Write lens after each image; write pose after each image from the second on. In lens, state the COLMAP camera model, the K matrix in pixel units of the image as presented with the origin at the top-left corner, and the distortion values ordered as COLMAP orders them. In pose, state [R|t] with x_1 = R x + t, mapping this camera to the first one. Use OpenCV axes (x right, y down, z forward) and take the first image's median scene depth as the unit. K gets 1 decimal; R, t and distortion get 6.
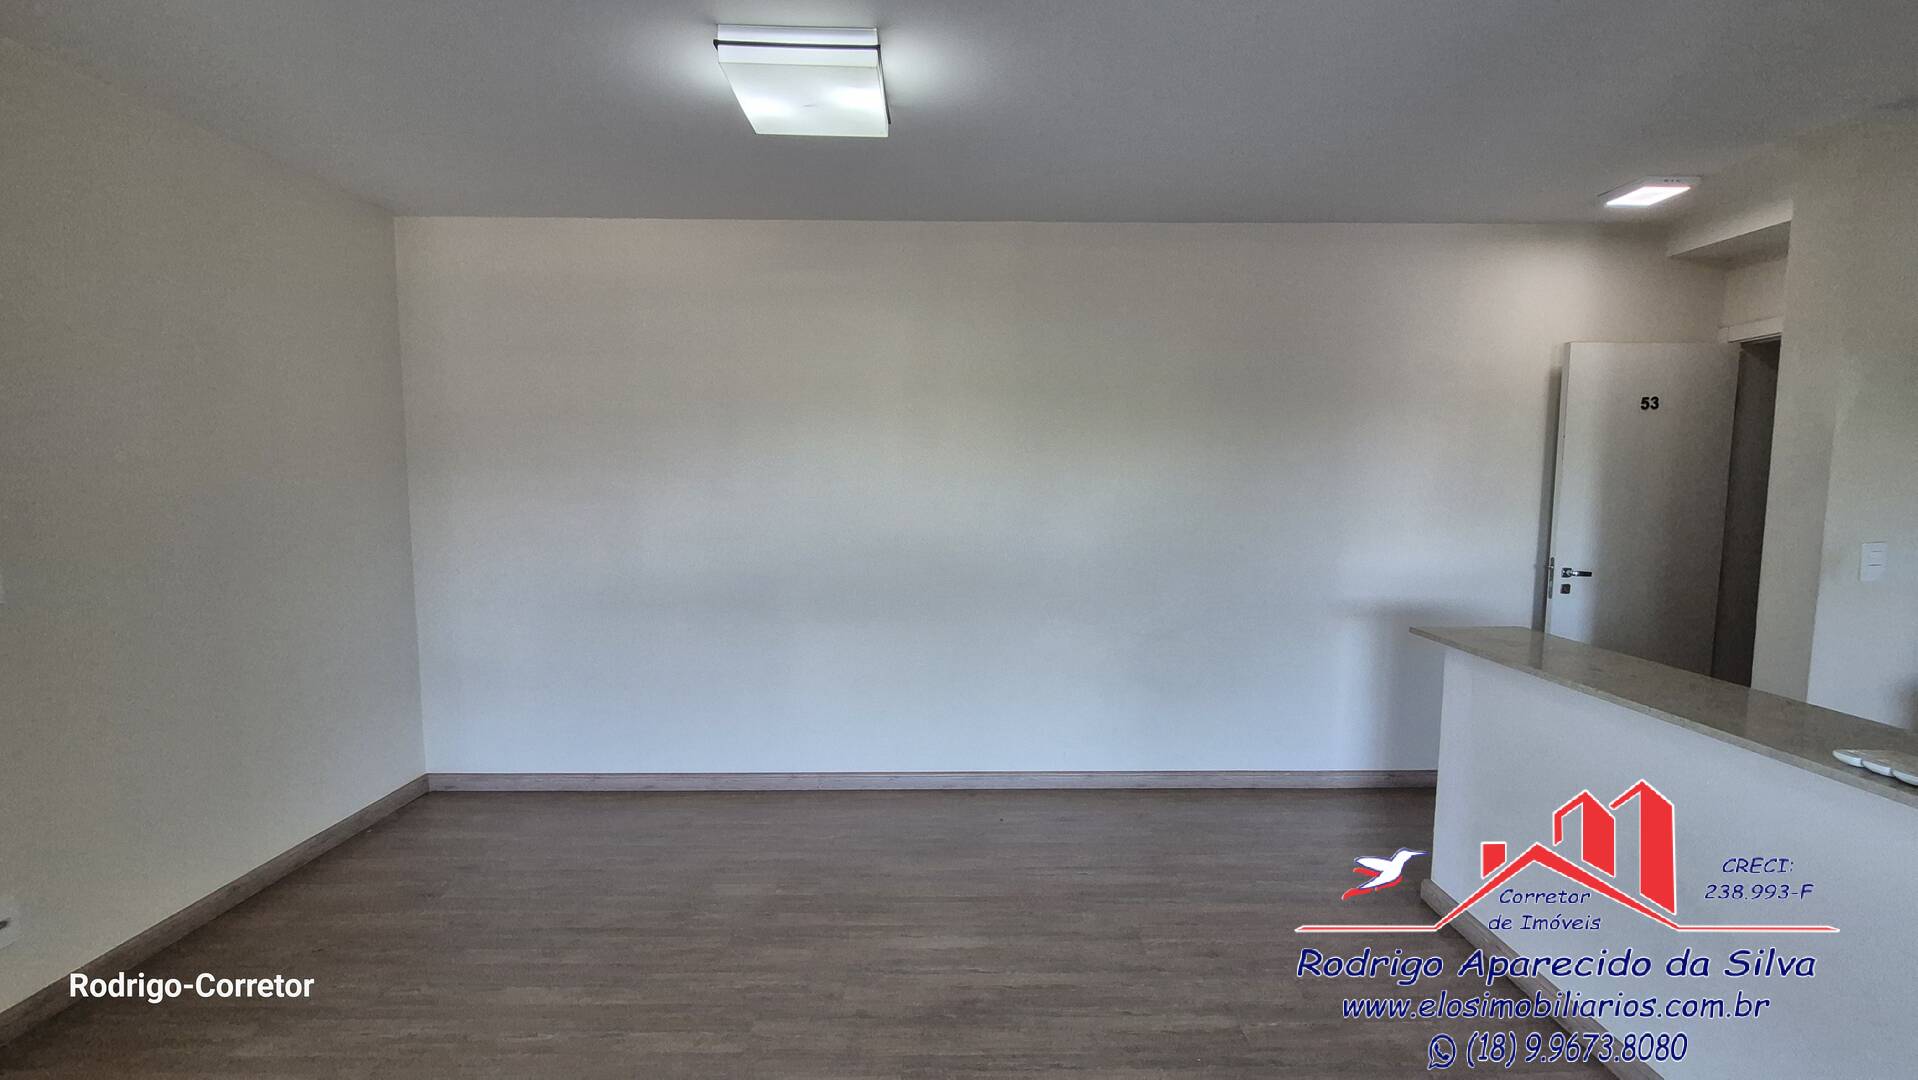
lens RADIAL K [[736.3, 0, 964.2], [0, 736.3, 543.4], [0, 0, 1]] dist [0.000231, 0.000083]
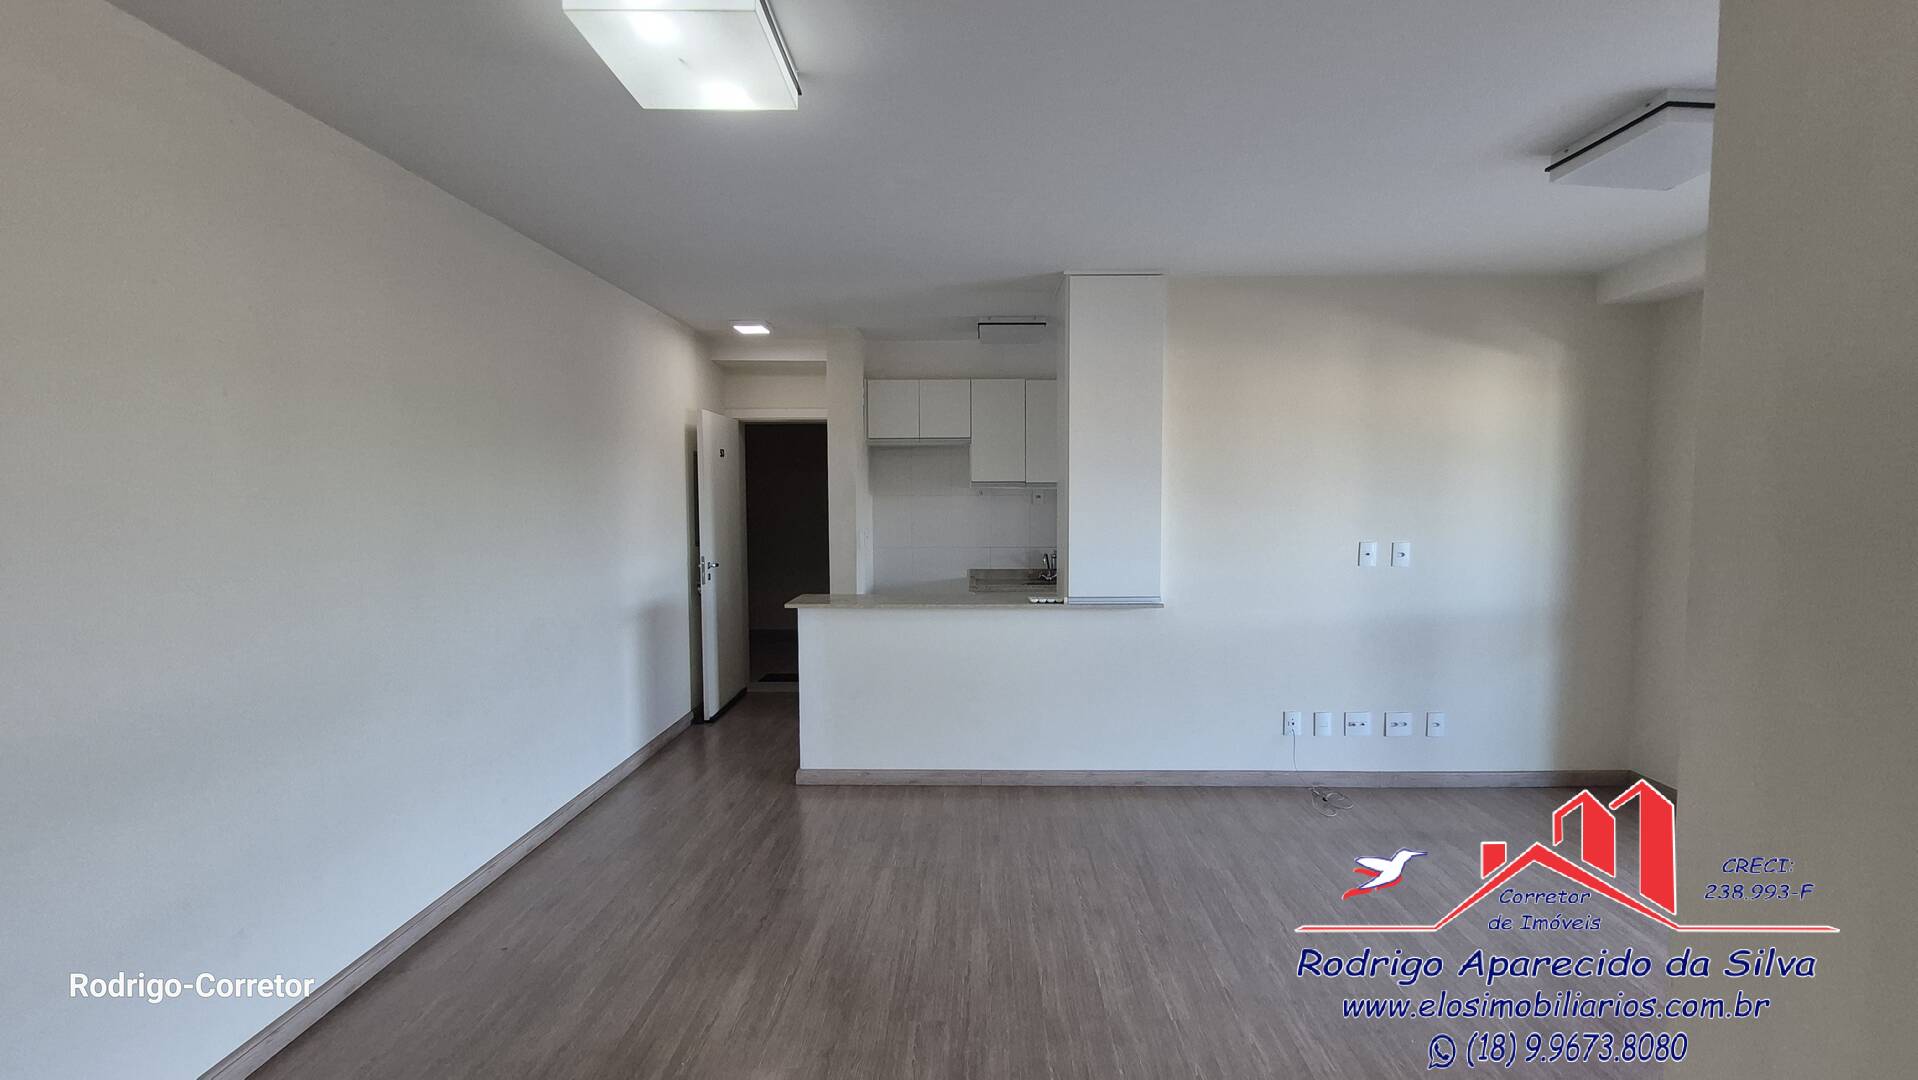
lens RADIAL K [[760.9, 0, 959.9], [0, 760.9, 543.5], [0, 0, 1]] dist [-0.002754, 0.000013]
pose [[0.031951, -0.058953, 0.997749, -0.852426], [0.088290, 0.994523, 0.055935, -0.056782], [-0.995582, 0.086304, 0.036981, 0.564844]]
